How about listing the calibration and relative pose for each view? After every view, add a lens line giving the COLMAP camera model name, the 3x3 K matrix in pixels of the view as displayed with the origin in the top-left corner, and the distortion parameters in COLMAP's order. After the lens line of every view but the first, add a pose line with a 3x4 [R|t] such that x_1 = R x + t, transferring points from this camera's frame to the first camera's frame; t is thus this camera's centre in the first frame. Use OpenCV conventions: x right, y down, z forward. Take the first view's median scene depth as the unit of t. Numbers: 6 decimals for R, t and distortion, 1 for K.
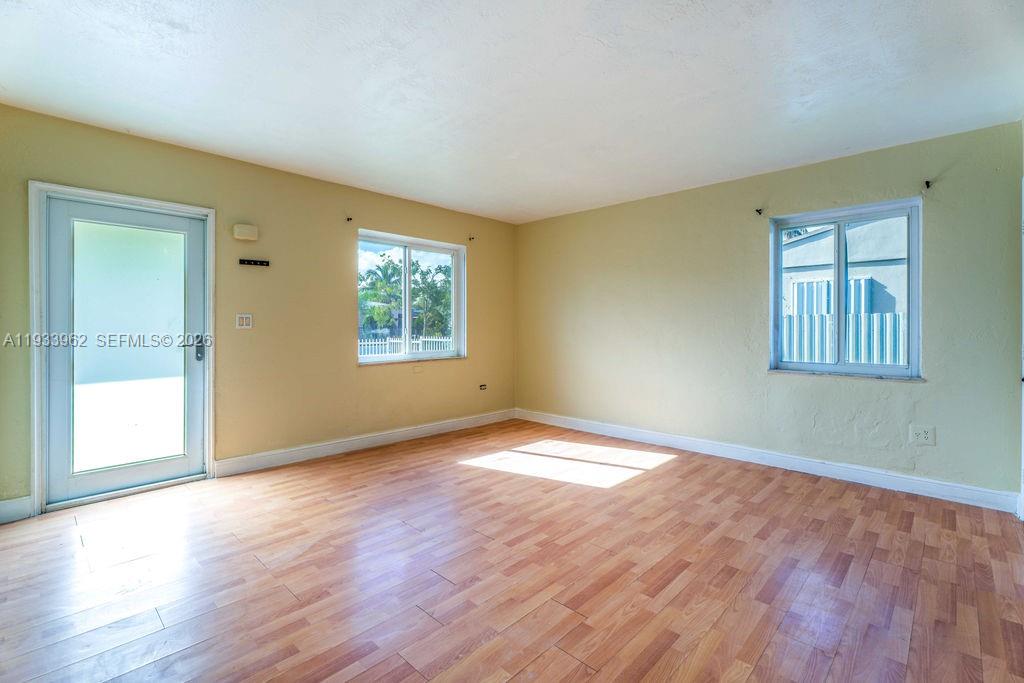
lens RADIAL K [[463.0, 0, 496.4], [0, 463.0, 331.8], [0, 0, 1]] dist [0.001402, 0.000307]
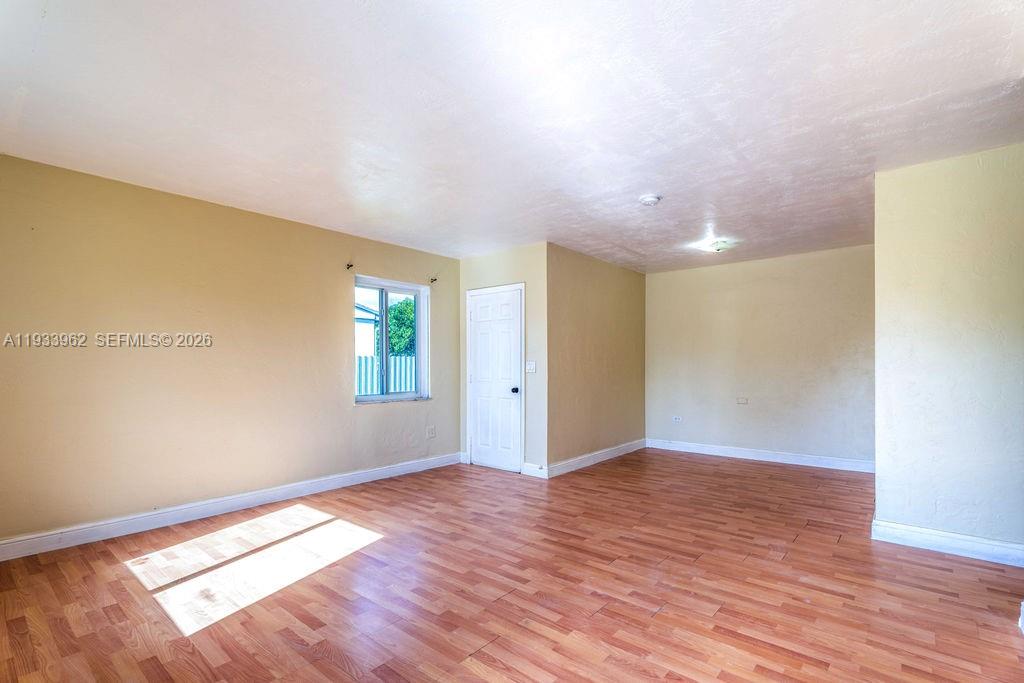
lens RADIAL K [[462.9, 0, 509.1], [0, 462.9, 366.2], [0, 0, 1]] dist [-0.002004, -0.000085]
pose [[-0.071052, -0.000460, 0.997473, -0.712898], [0.009441, 0.999955, 0.001133, -0.011004], [-0.997428, 0.009498, -0.071044, 0.799288]]
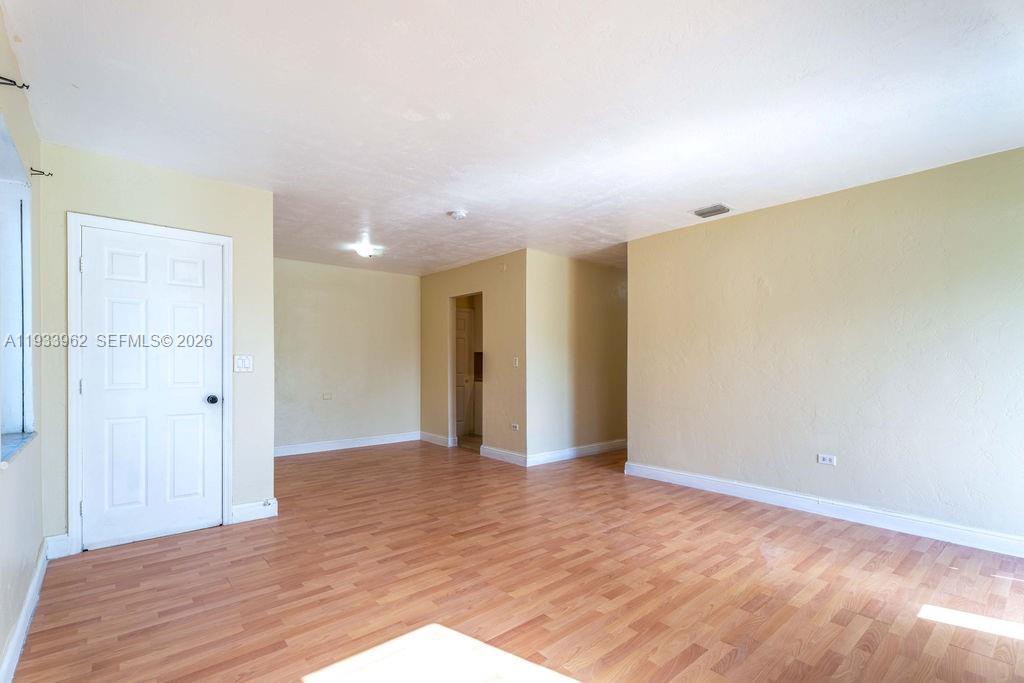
lens RADIAL K [[479.9, 0, 487.3], [0, 479.9, 365.0], [0, 0, 1]] dist [-0.001433, 0.000448]
pose [[-0.993890, -0.001882, 0.110360, 0.106051], [-0.000805, 0.999952, 0.009806, -0.013851], [-0.110373, 0.009657, -0.993843, 1.608703]]
